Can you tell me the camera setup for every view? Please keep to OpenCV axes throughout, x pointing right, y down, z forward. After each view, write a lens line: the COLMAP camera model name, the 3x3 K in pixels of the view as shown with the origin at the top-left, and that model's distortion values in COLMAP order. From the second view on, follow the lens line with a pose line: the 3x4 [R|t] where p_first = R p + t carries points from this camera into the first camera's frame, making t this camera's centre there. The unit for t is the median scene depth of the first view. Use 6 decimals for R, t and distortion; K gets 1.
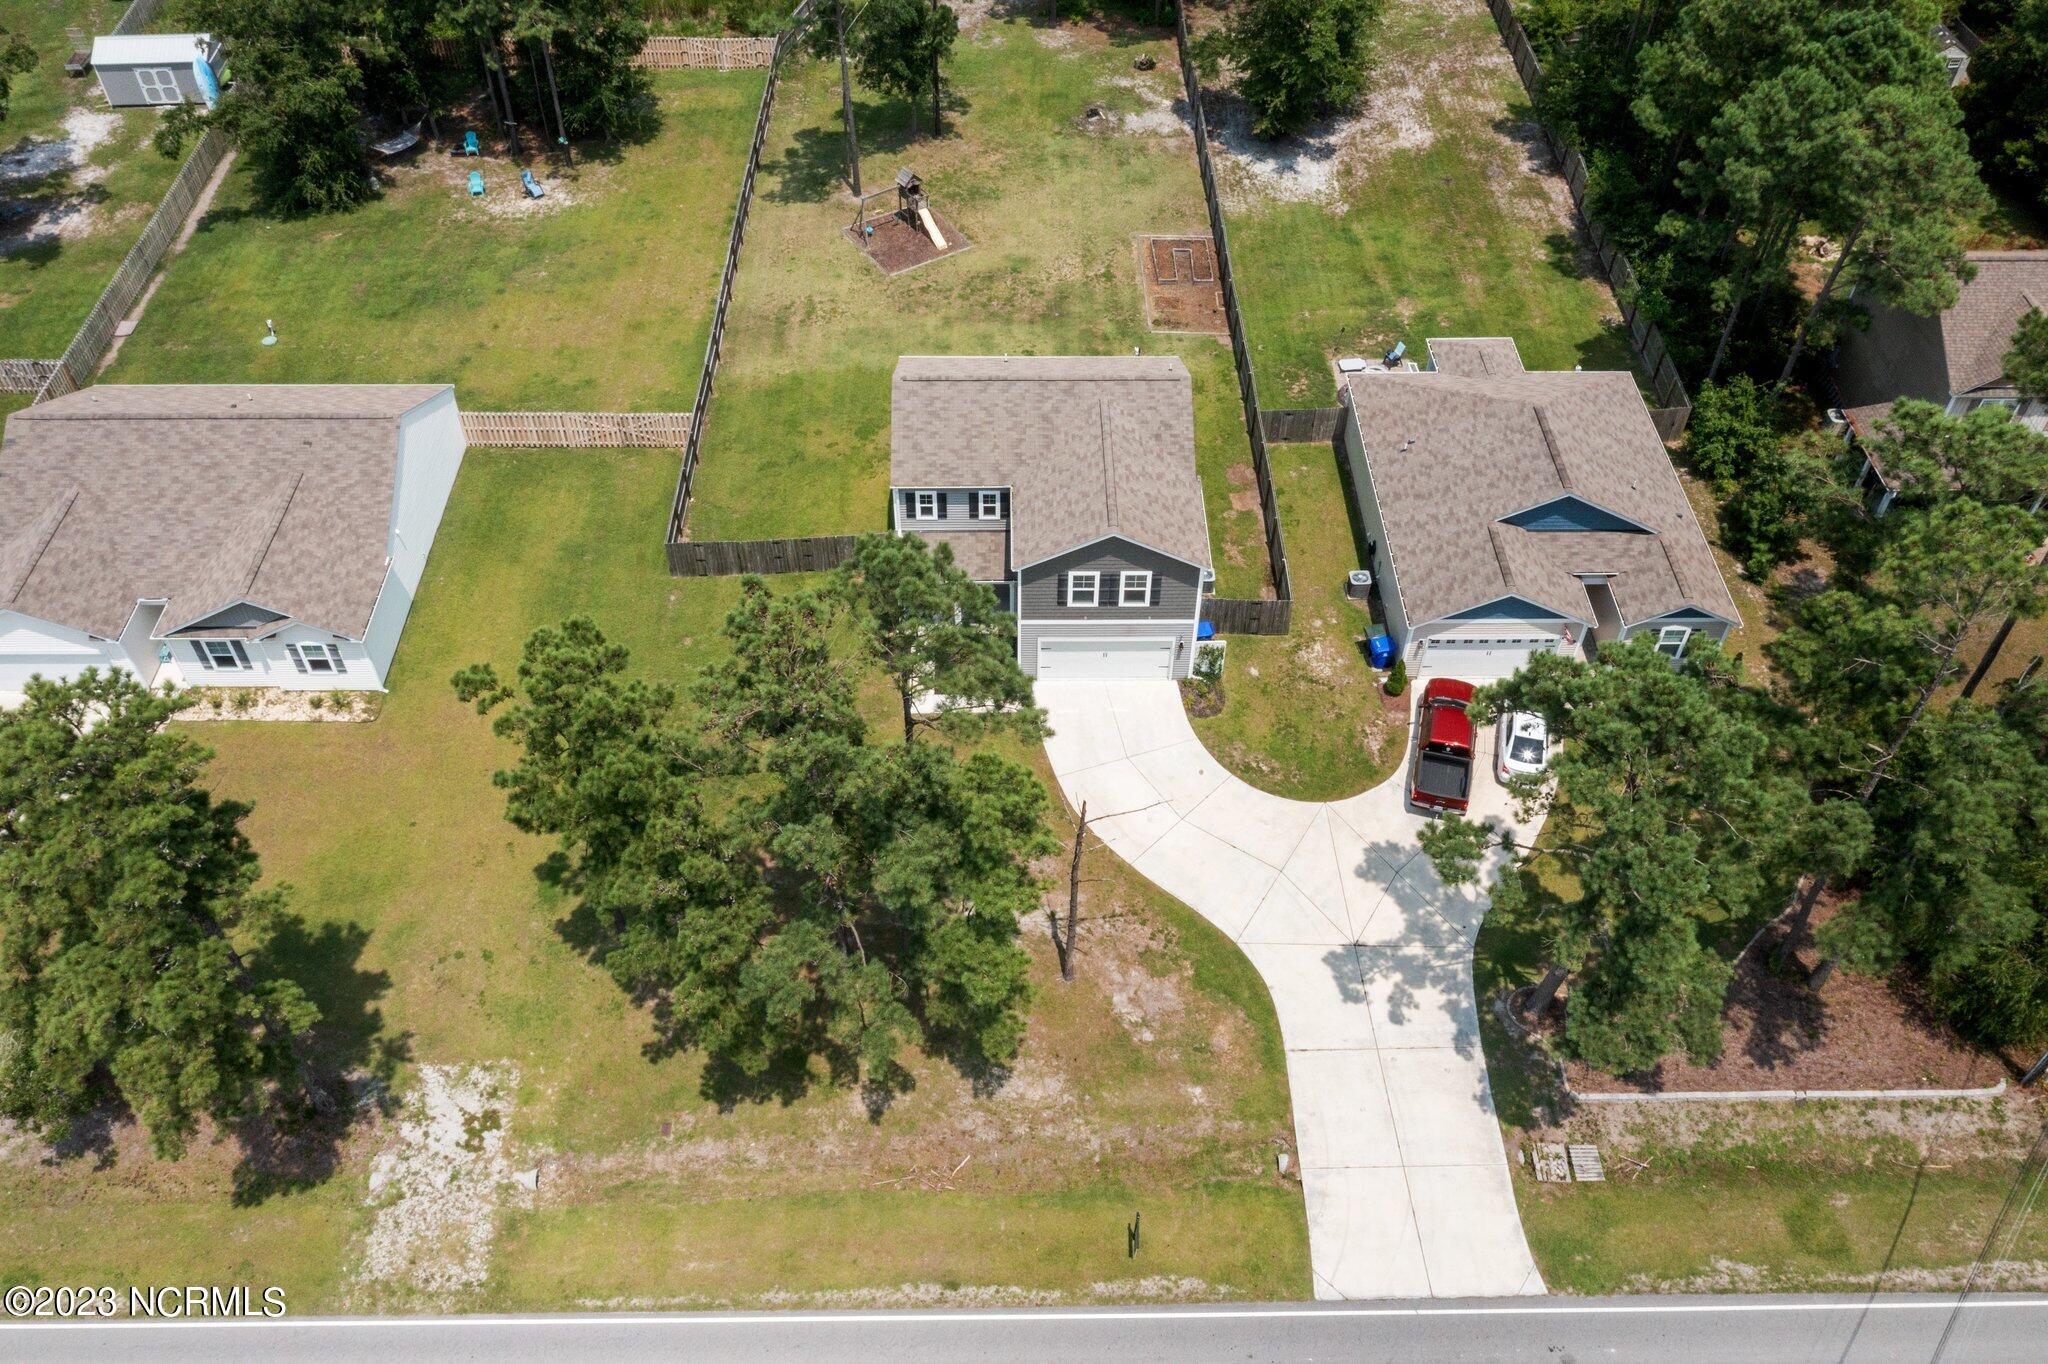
lens RADIAL K [[1595.1, 0, 1021.0], [0, 1595.1, 689.6], [0, 0, 1]] dist [0.012920, 0.000202]
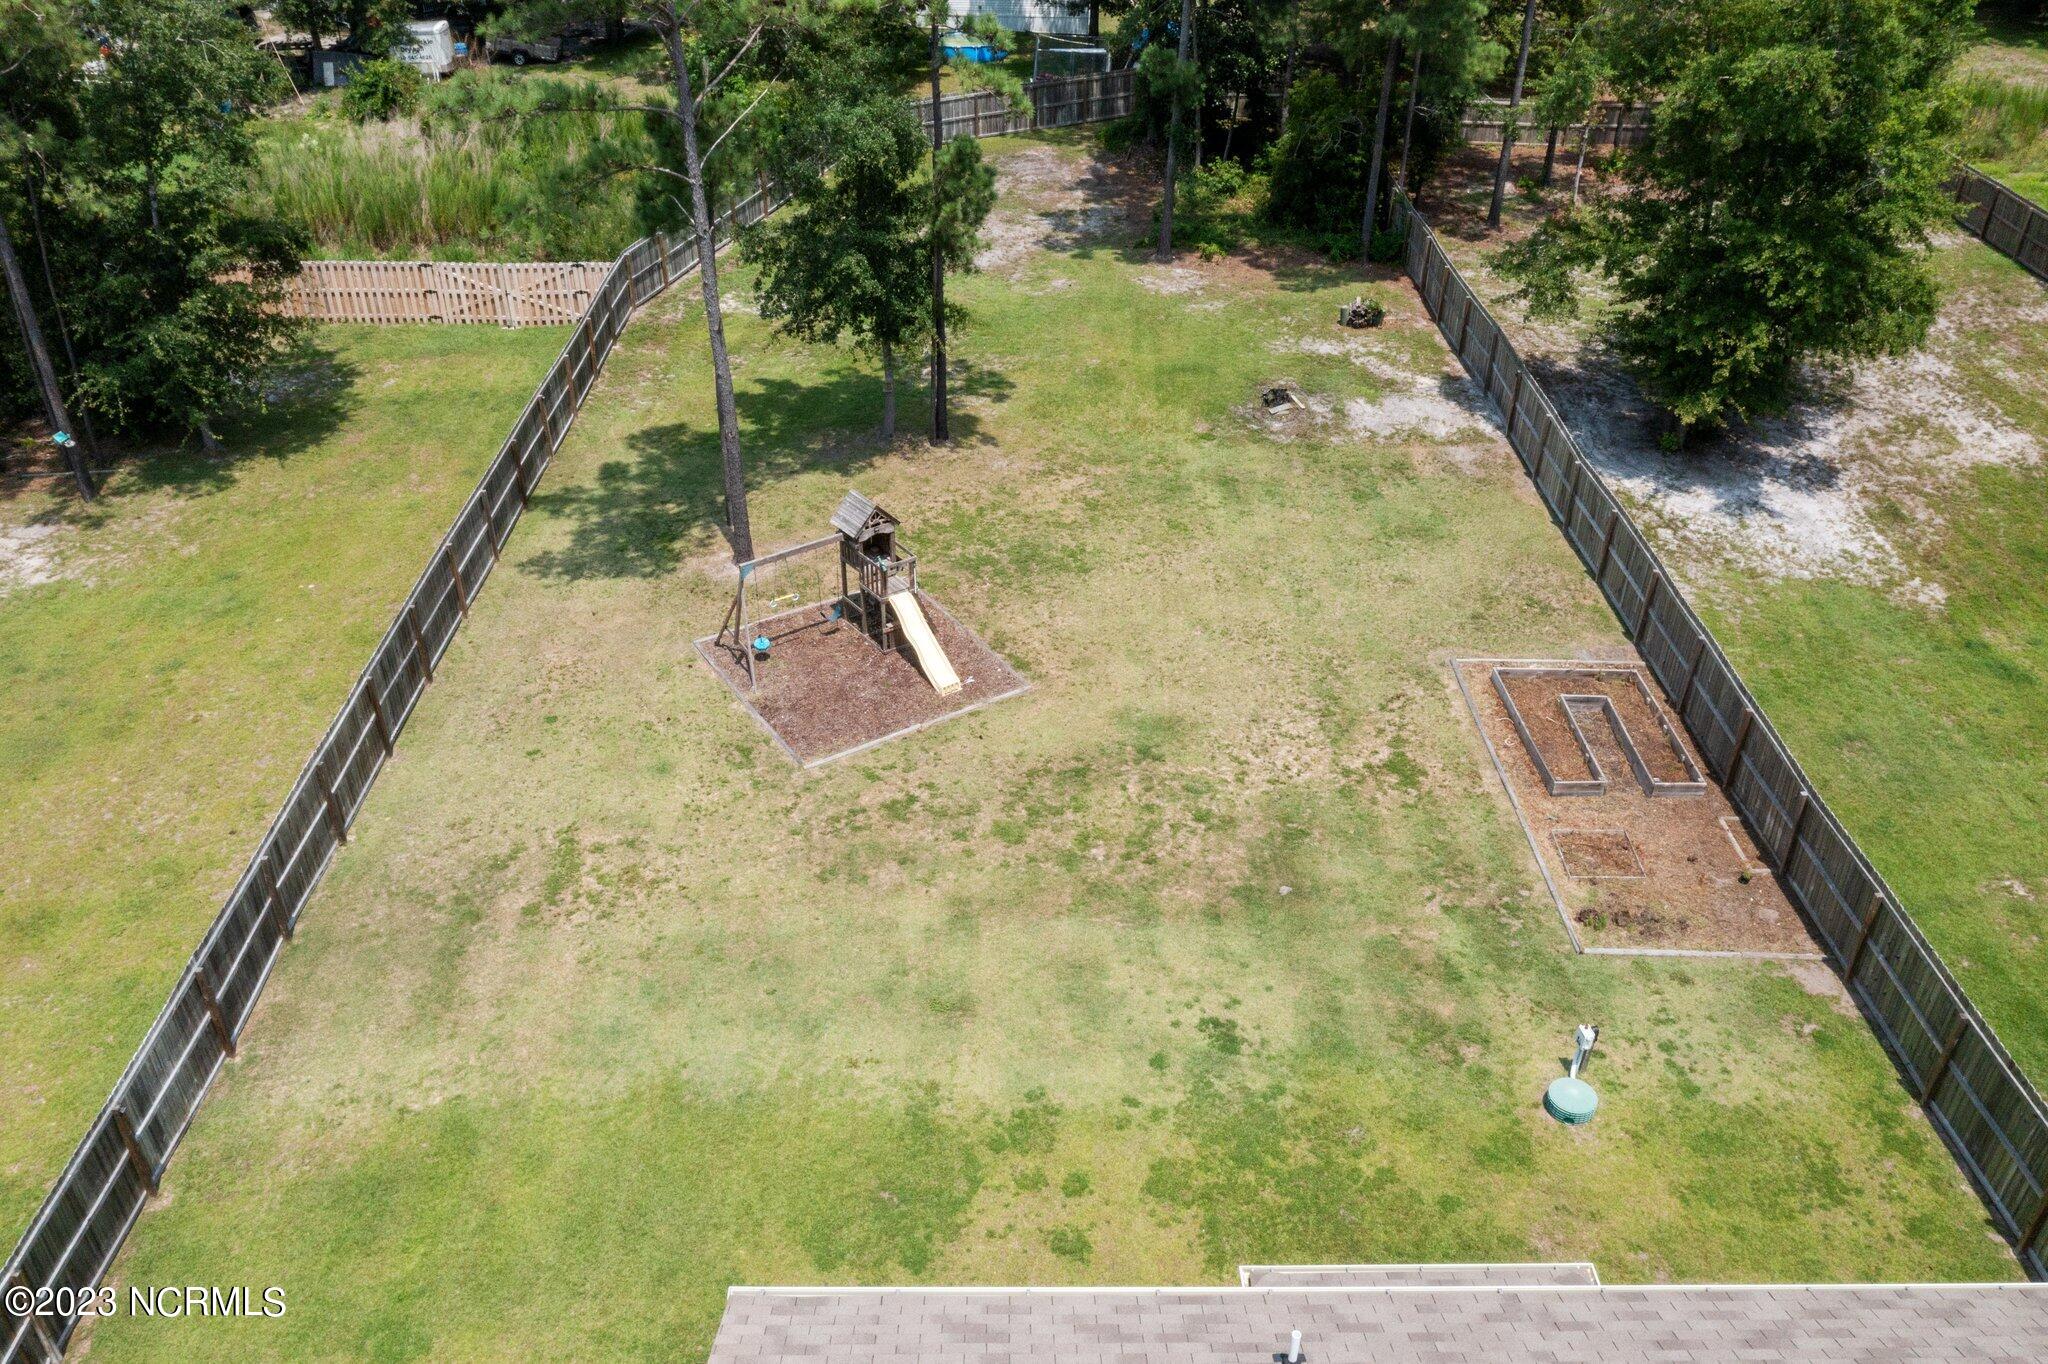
lens RADIAL K [[1646.6, 0, 1026.4], [0, 1646.6, 680.9], [0, 0, 1]] dist [0.050997, -0.001608]
pose [[0.999997, 0.002324, 0.000813, -0.029033], [-0.002061, 0.970868, -0.239605, -0.171571], [-0.001346, 0.239602, 0.970870, 0.573643]]
